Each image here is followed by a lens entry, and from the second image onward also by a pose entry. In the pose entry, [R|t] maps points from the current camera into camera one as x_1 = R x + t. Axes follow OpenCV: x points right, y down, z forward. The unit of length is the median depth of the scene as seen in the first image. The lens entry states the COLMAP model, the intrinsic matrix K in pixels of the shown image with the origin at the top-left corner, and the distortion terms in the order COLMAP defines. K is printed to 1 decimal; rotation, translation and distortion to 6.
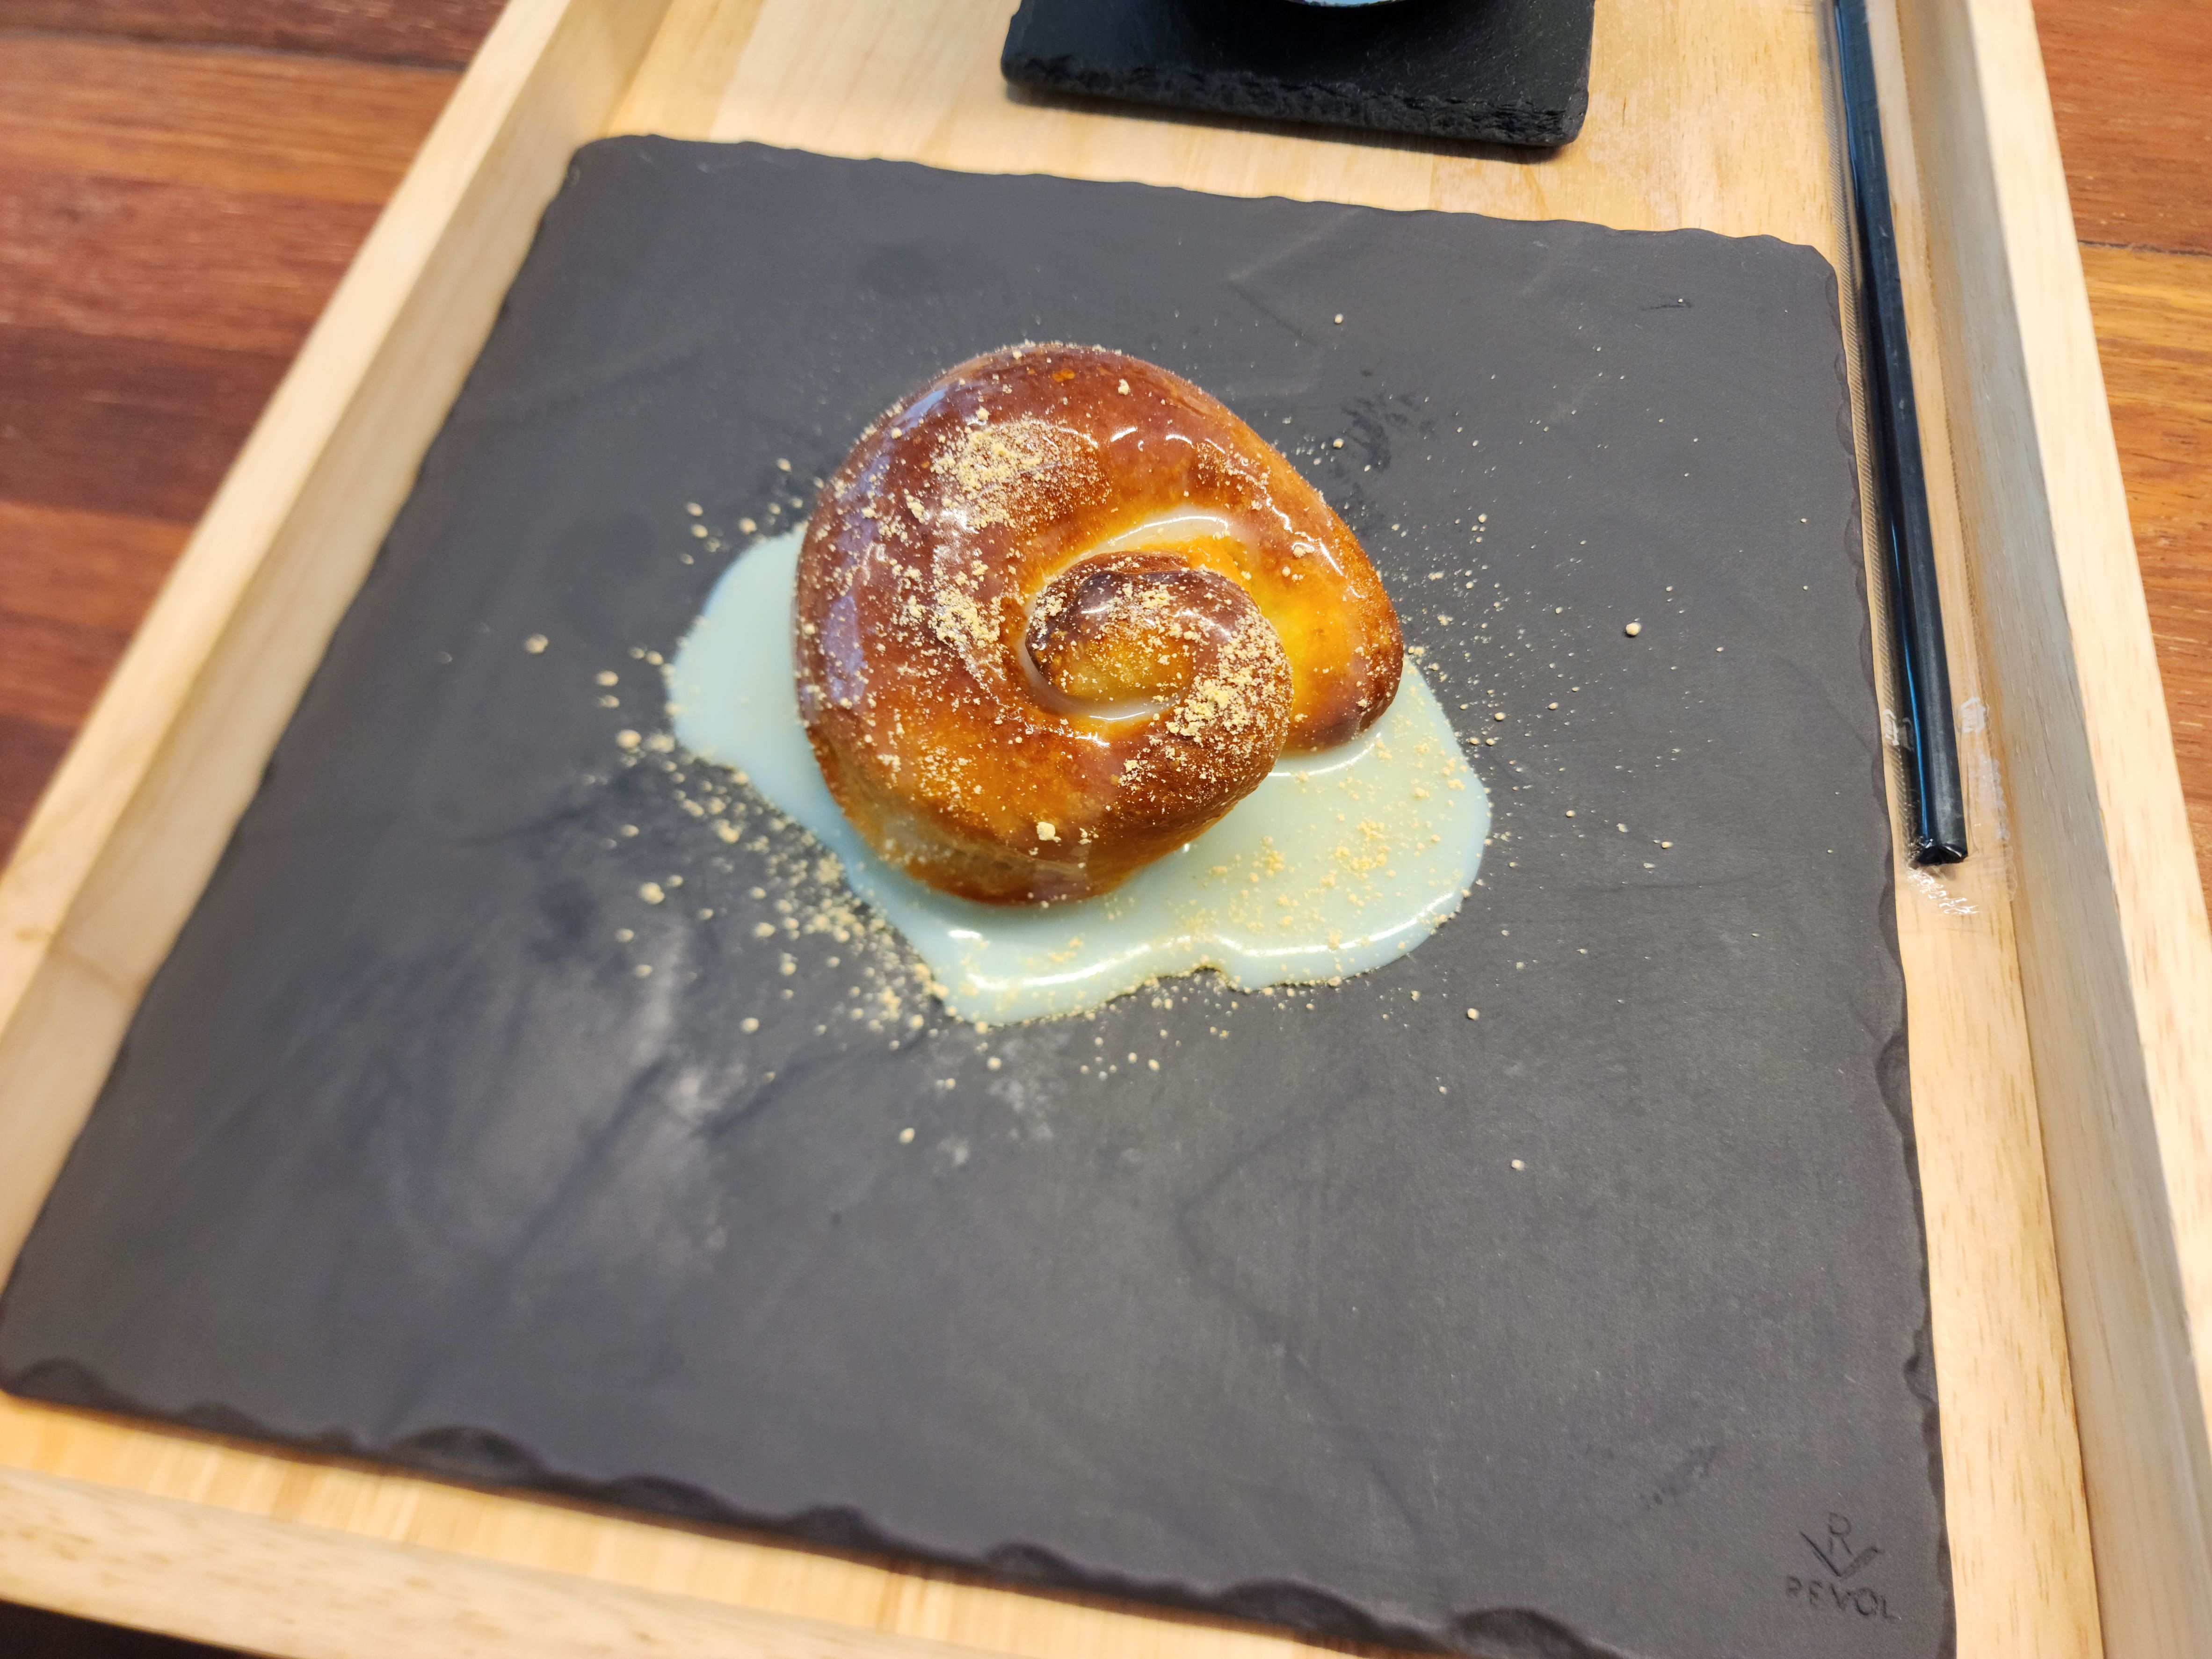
lens RADIAL K [[1570.5, 0, 1113.4], [0, 1570.5, 795.5], [0, 0, 1]] dist [0.308948, -0.058813]
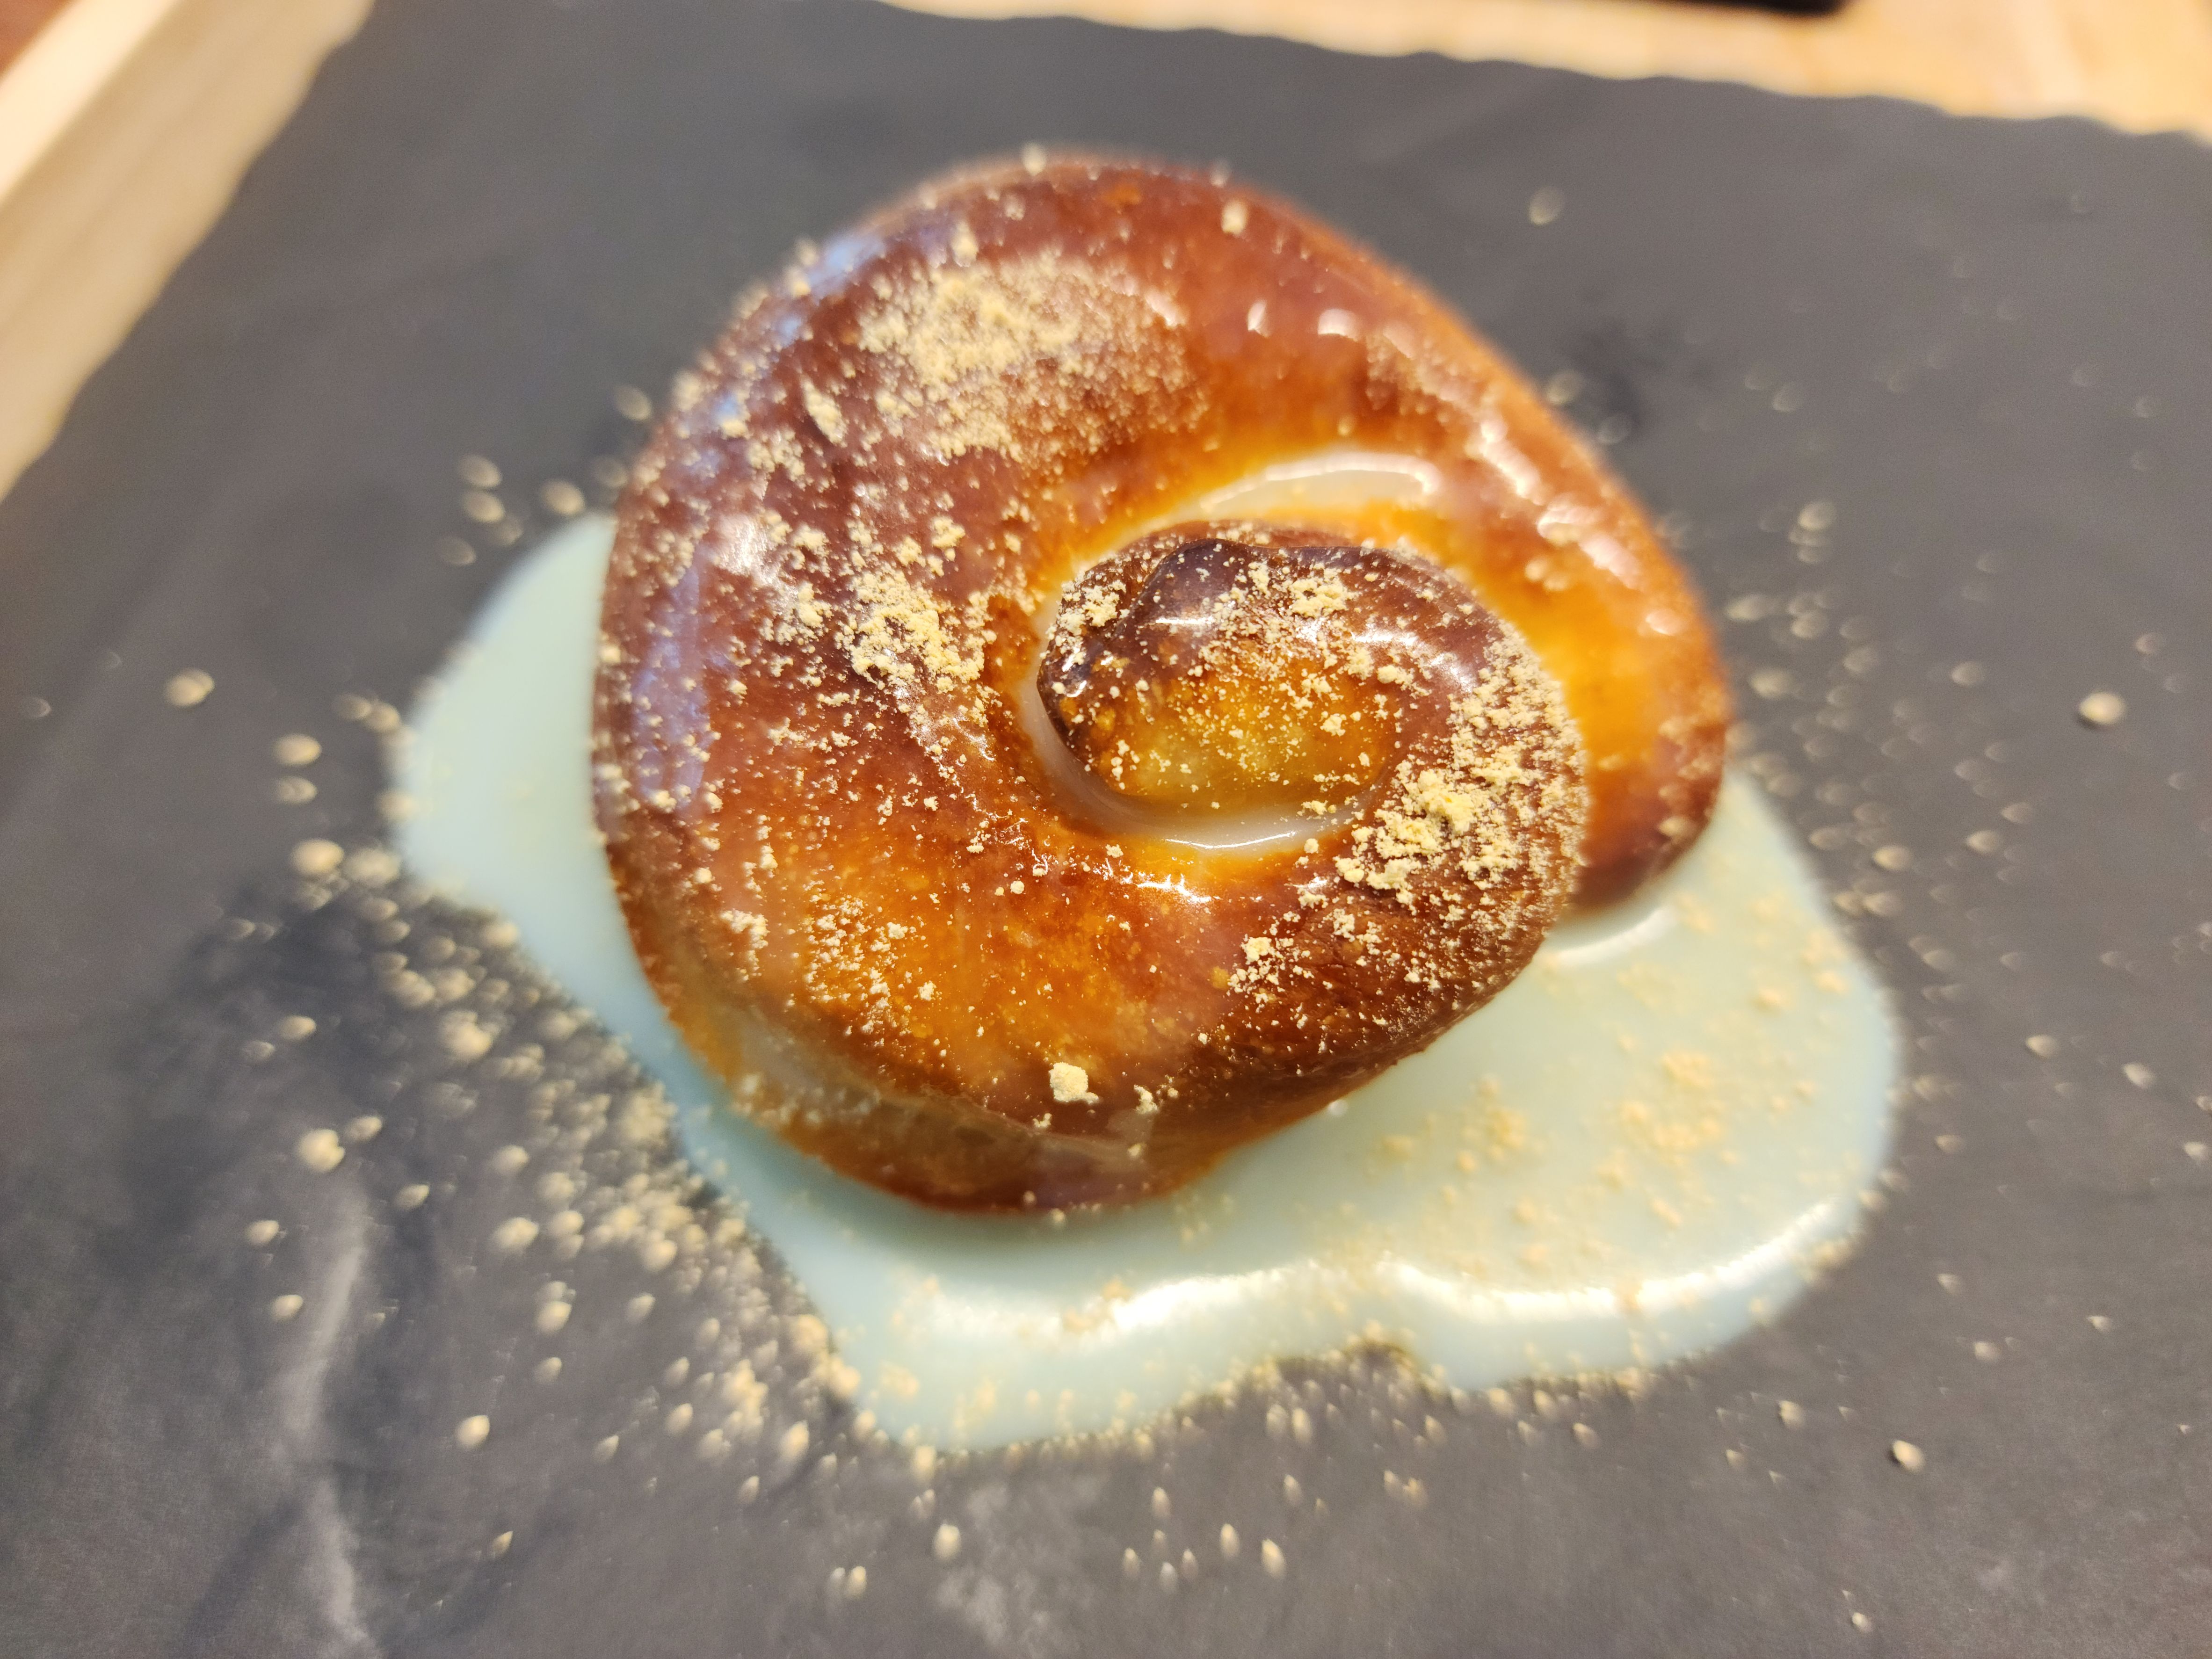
lens RADIAL K [[1567.8, 0, 1091.4], [0, 1567.8, 829.9], [0, 0, 1]] dist [0.050753, -0.058024]
pose [[0.999657, 0.026183, -0.000639, -0.036156], [-0.026185, 0.998623, -0.045449, -0.030055], [-0.000552, 0.045450, 0.998966, 0.503077]]
